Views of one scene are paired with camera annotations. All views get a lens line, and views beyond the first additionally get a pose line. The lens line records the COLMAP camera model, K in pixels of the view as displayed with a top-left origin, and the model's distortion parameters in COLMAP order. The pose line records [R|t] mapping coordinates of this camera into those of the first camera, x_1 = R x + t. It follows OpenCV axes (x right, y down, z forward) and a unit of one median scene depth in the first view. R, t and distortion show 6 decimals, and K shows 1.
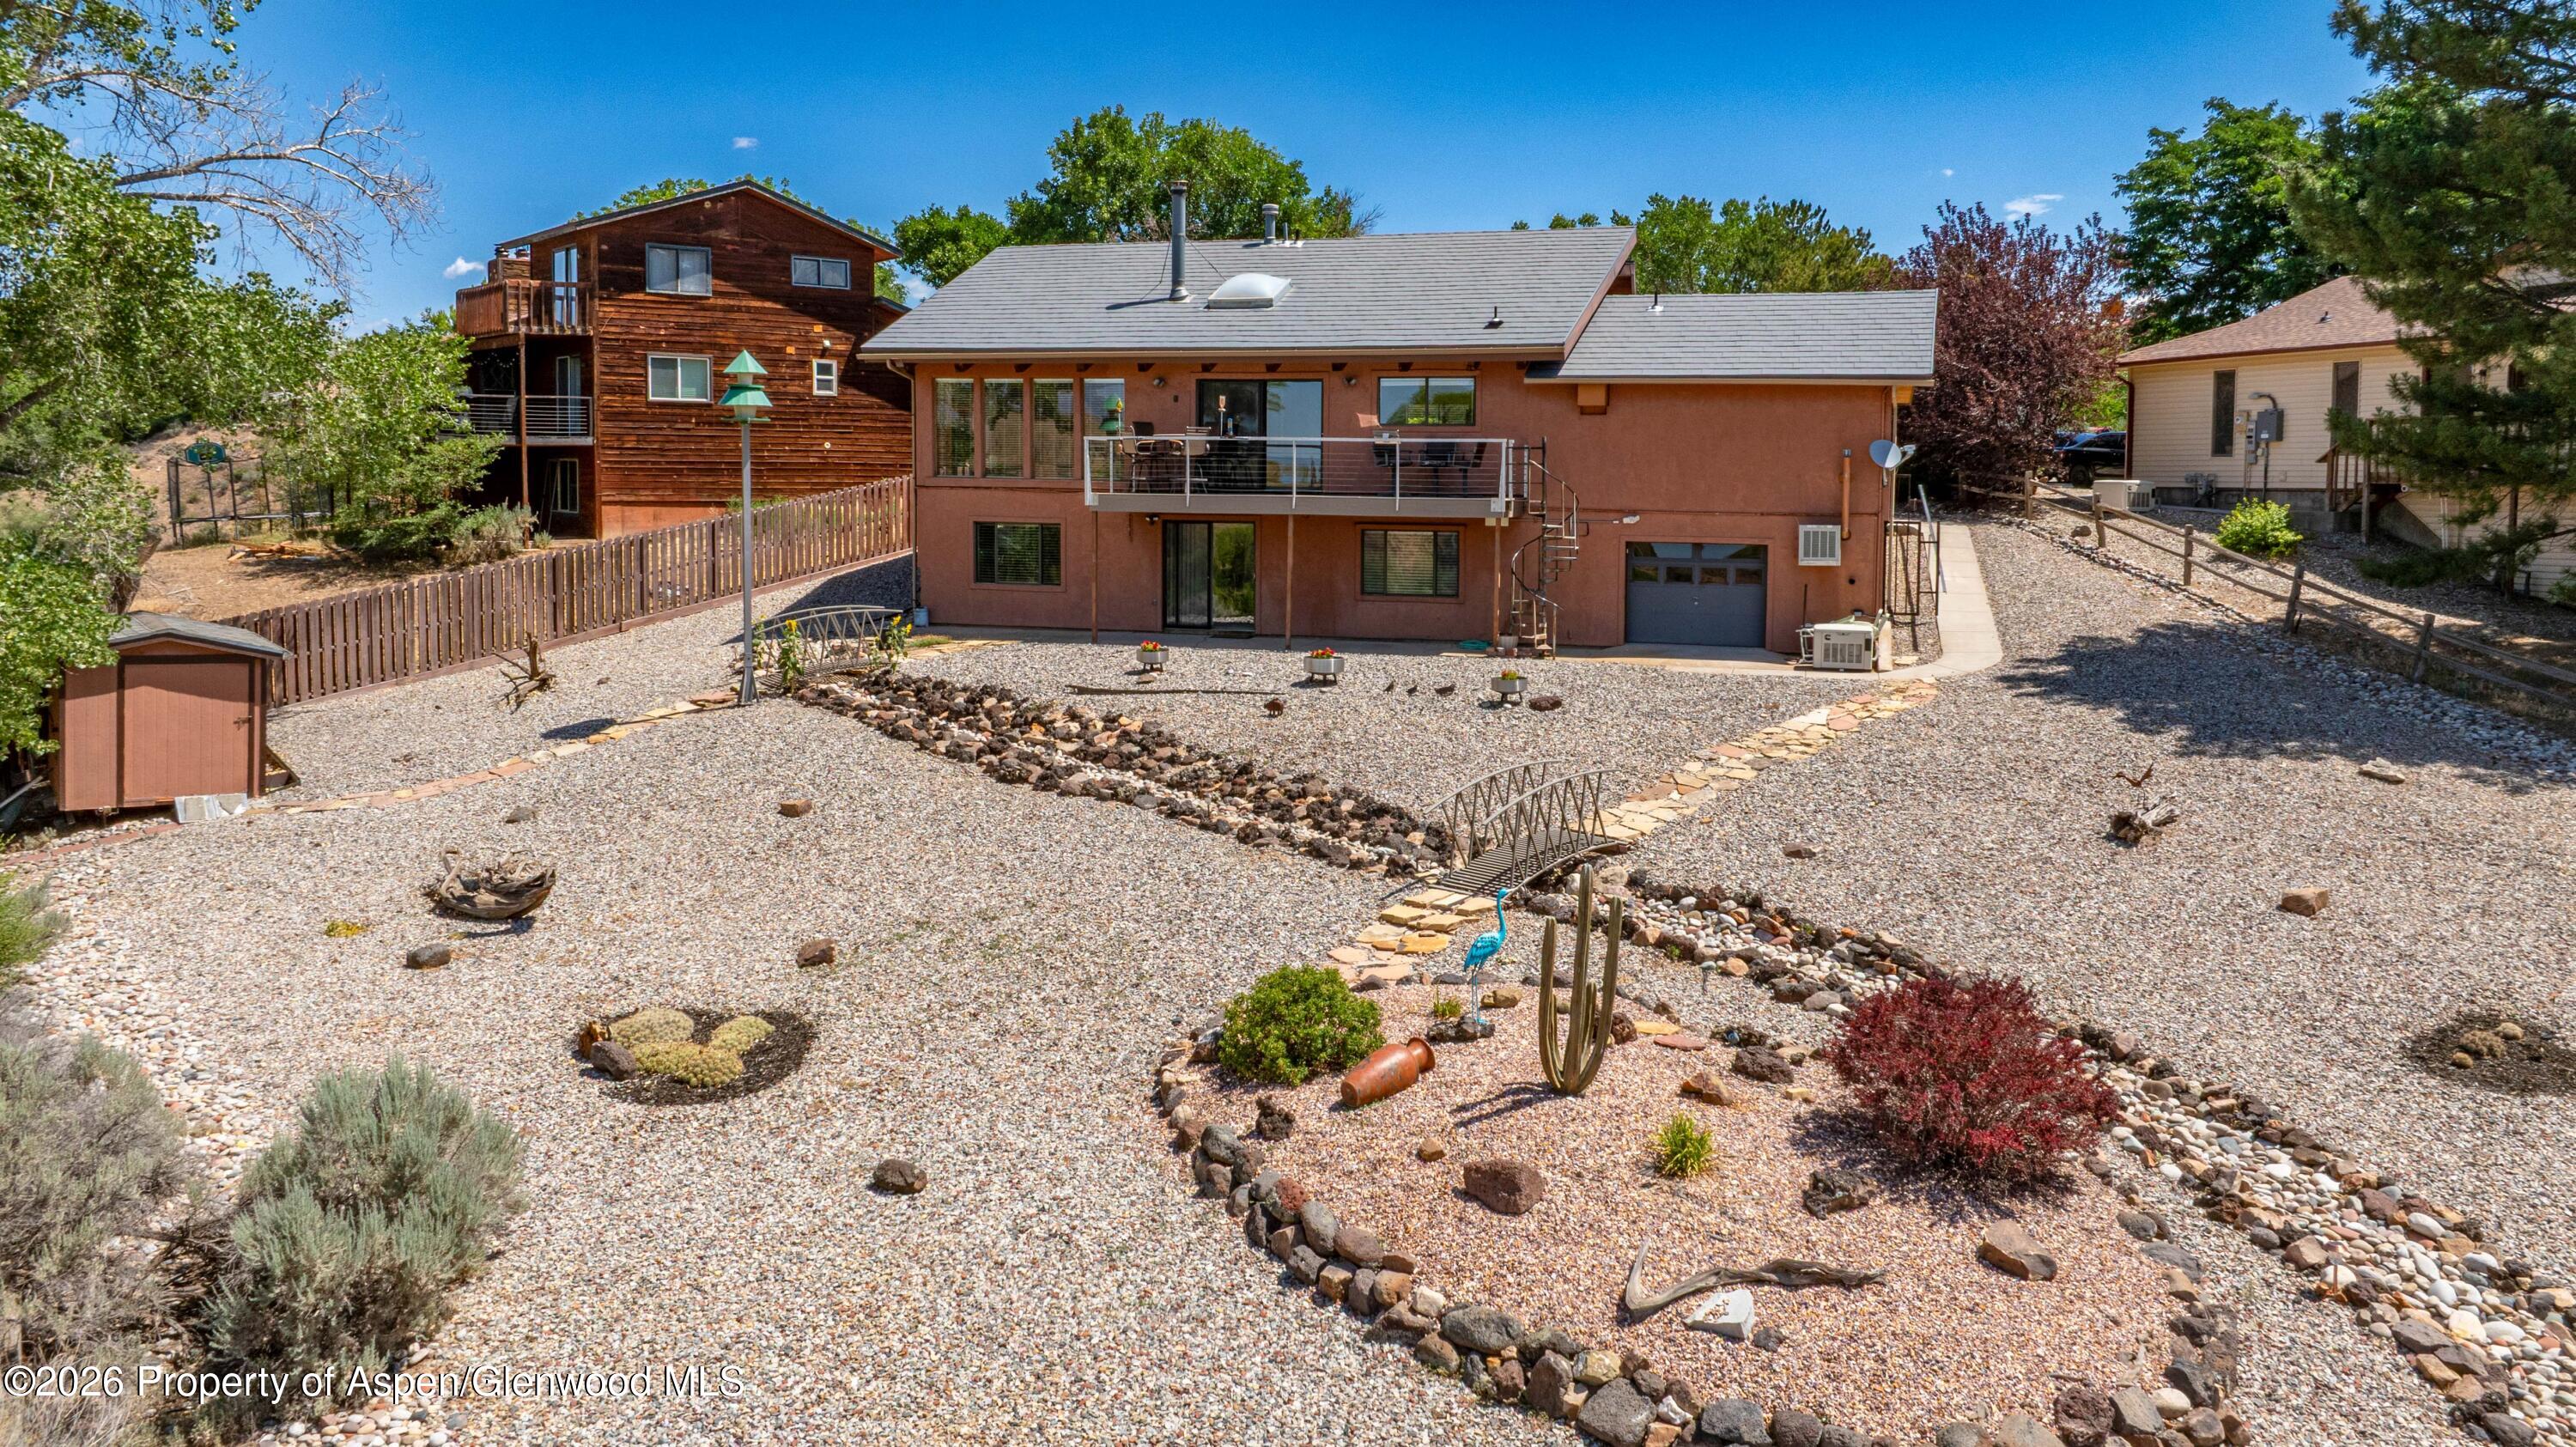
lens RADIAL K [[1864.3, 0, 1321.6], [0, 1864.3, 596.6], [0, 0, 1]] dist [-0.031277, 0.012813]
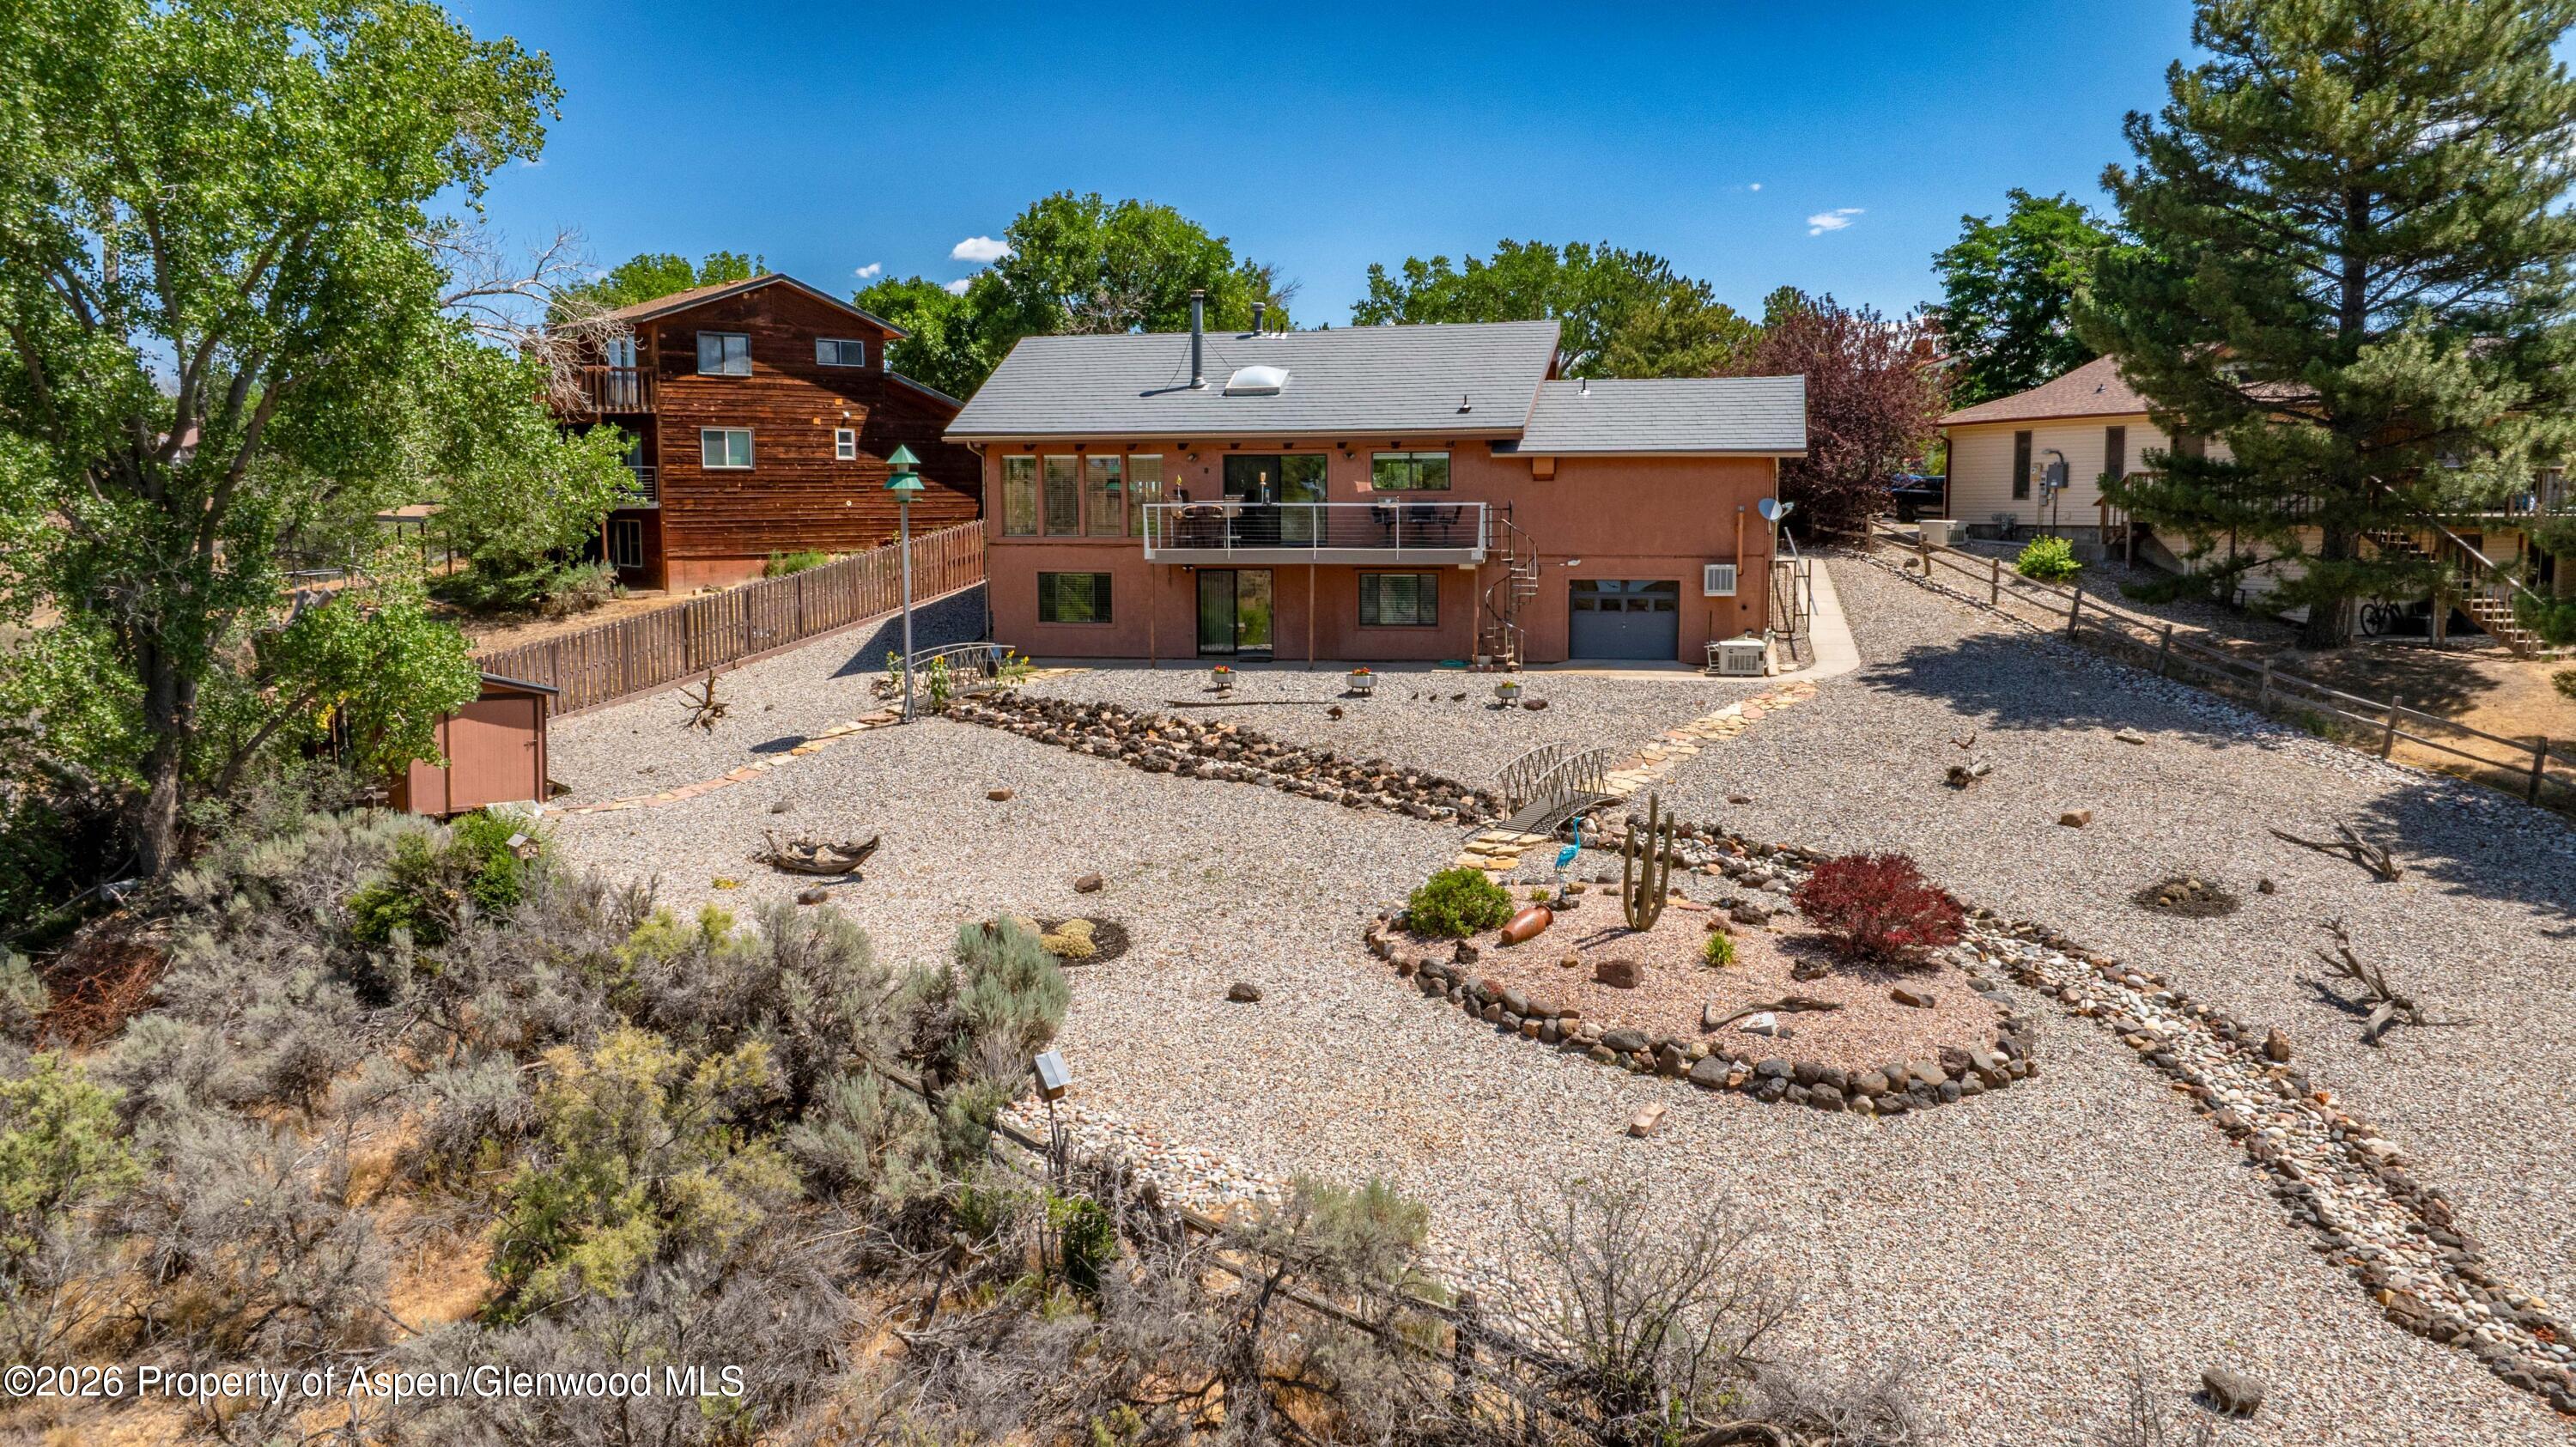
lens RADIAL K [[1864.3, 0, 1281.0], [0, 1864.3, 722.4], [0, 0, 1]] dist [-0.031277, 0.012813]
pose [[0.996990, -0.024923, 0.073421, -0.156023], [0.020806, 0.998196, 0.056316, -0.009333], [-0.074692, -0.054619, 0.995710, -0.316611]]
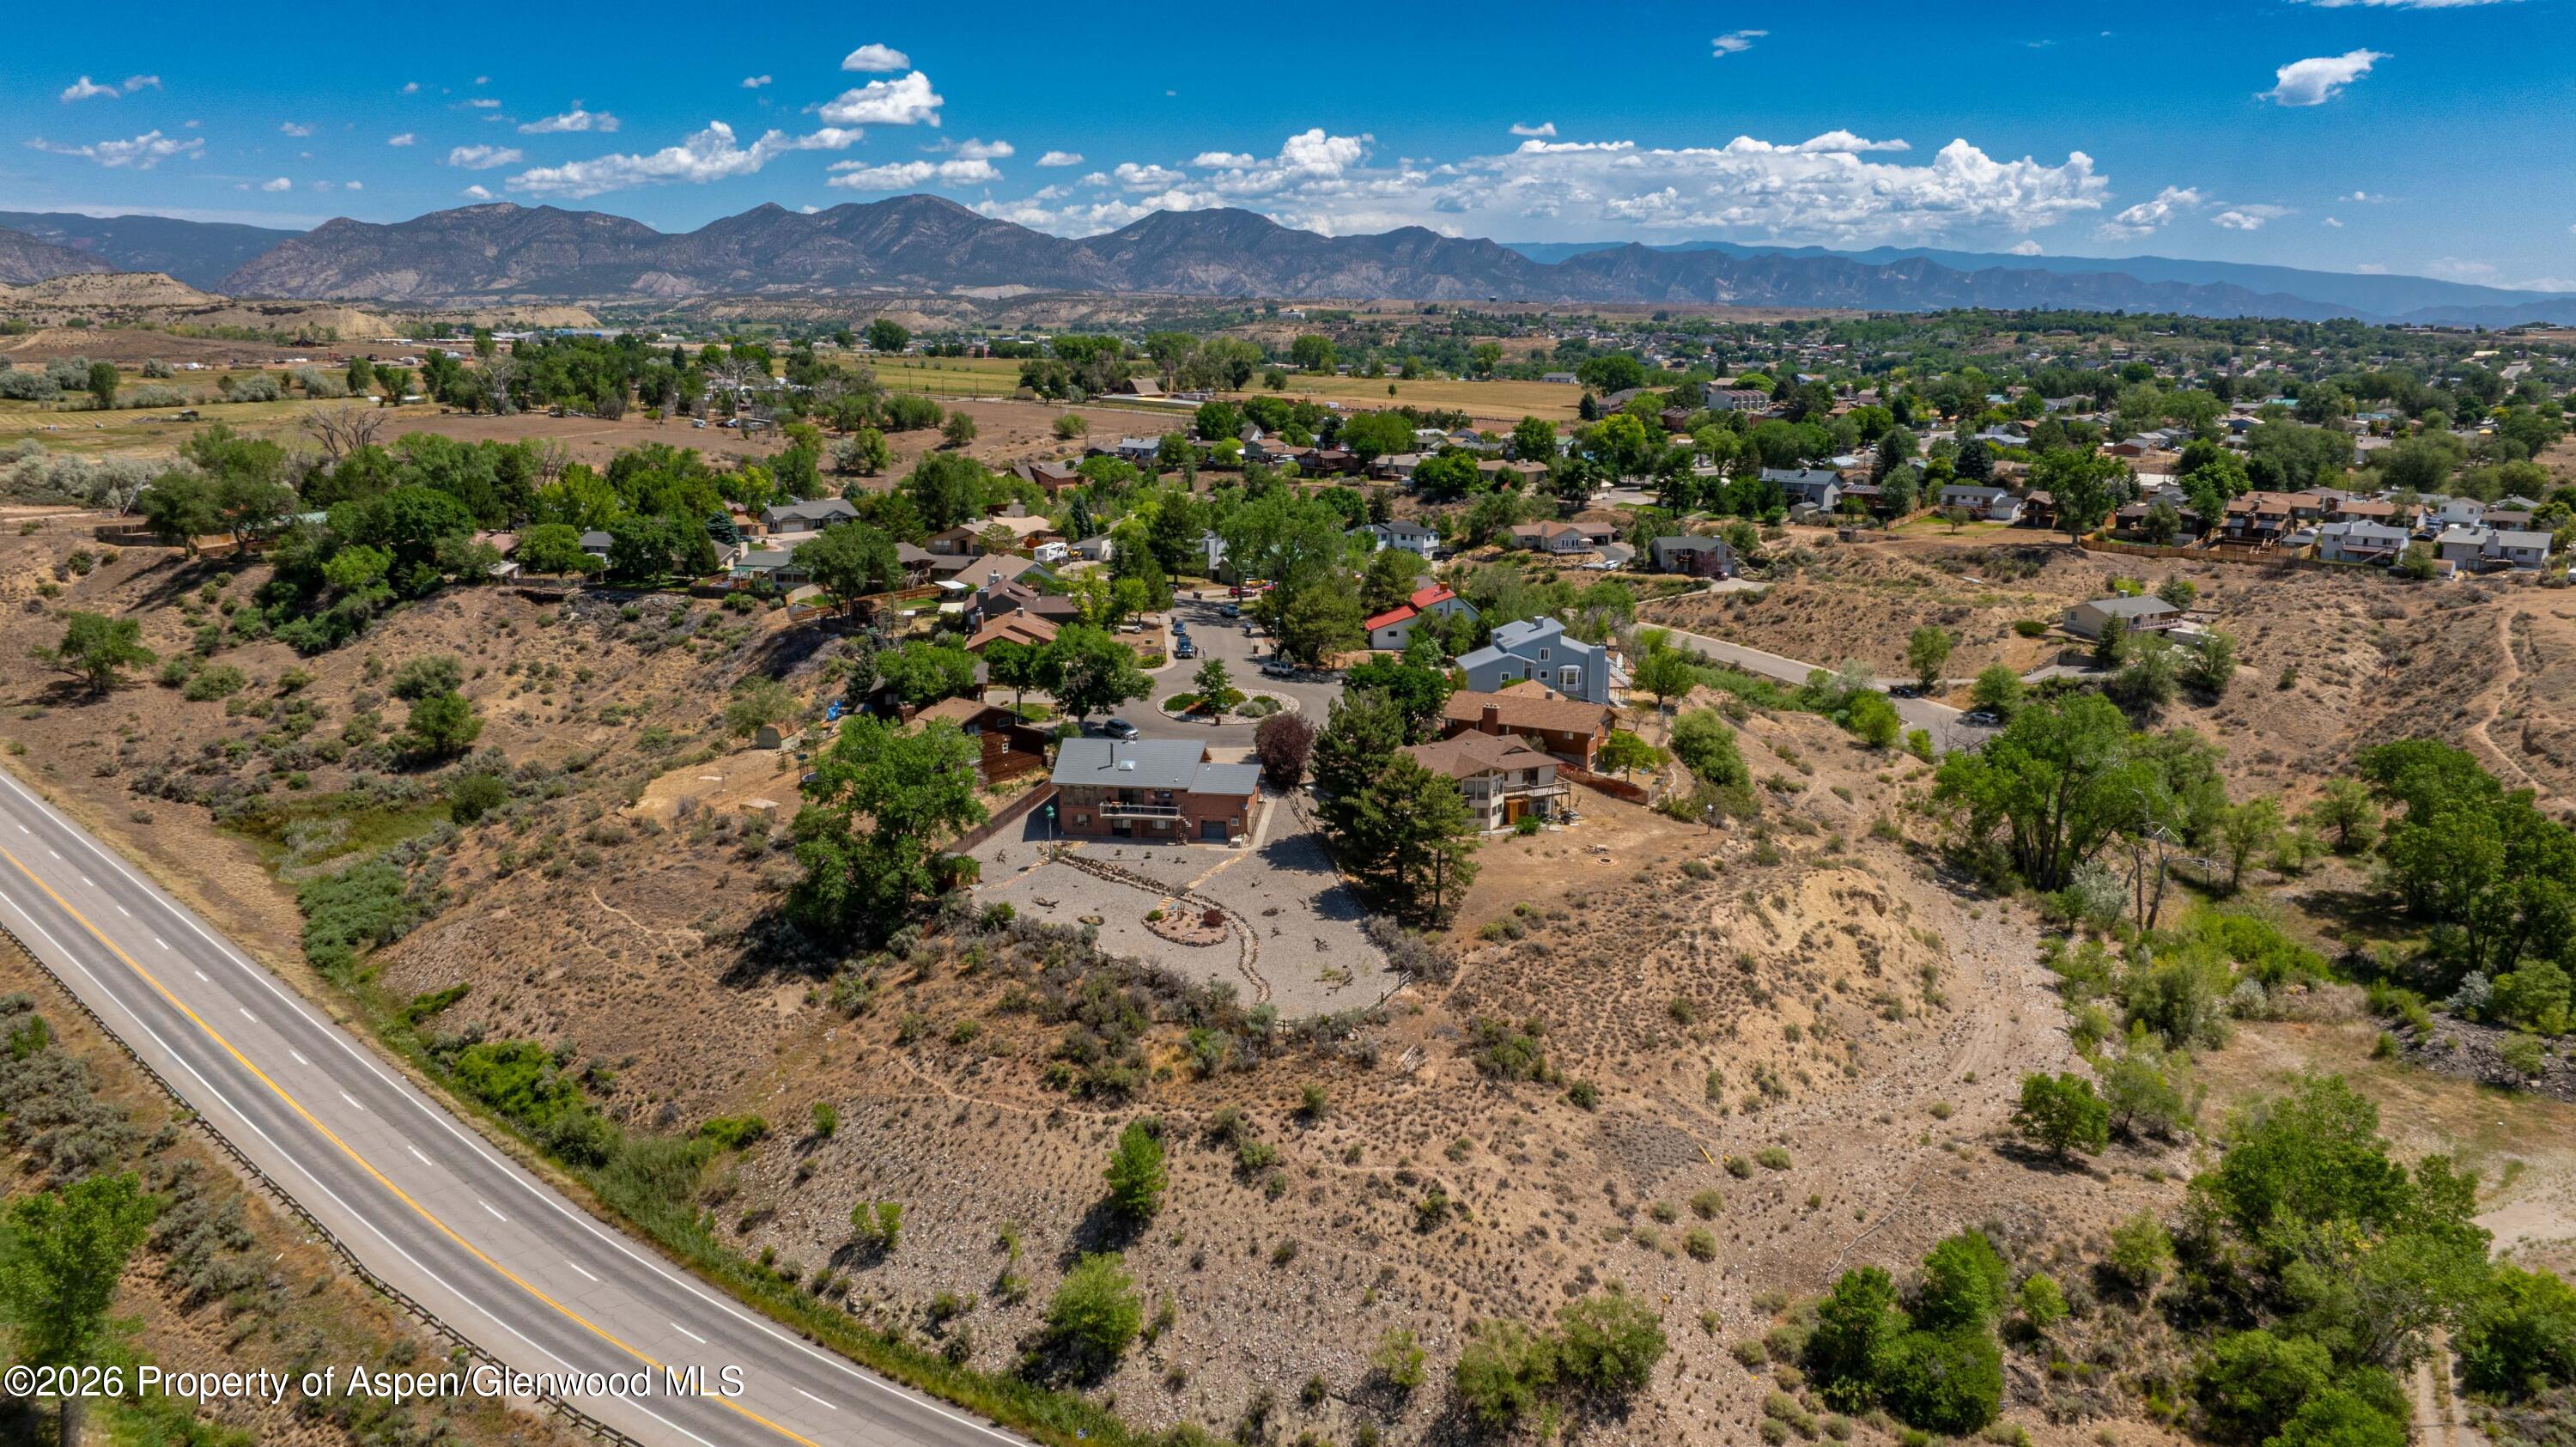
lens RADIAL K [[1864.3, 0, 1288.5], [0, 1864.3, 723.3], [0, 0, 1]] dist [-0.031277, 0.012813]
pose [[0.991316, -0.030305, 0.127959, -0.320483], [0.010018, 0.987658, 0.156302, -1.366096], [-0.131116, -0.153663, 0.979386, -5.098538]]
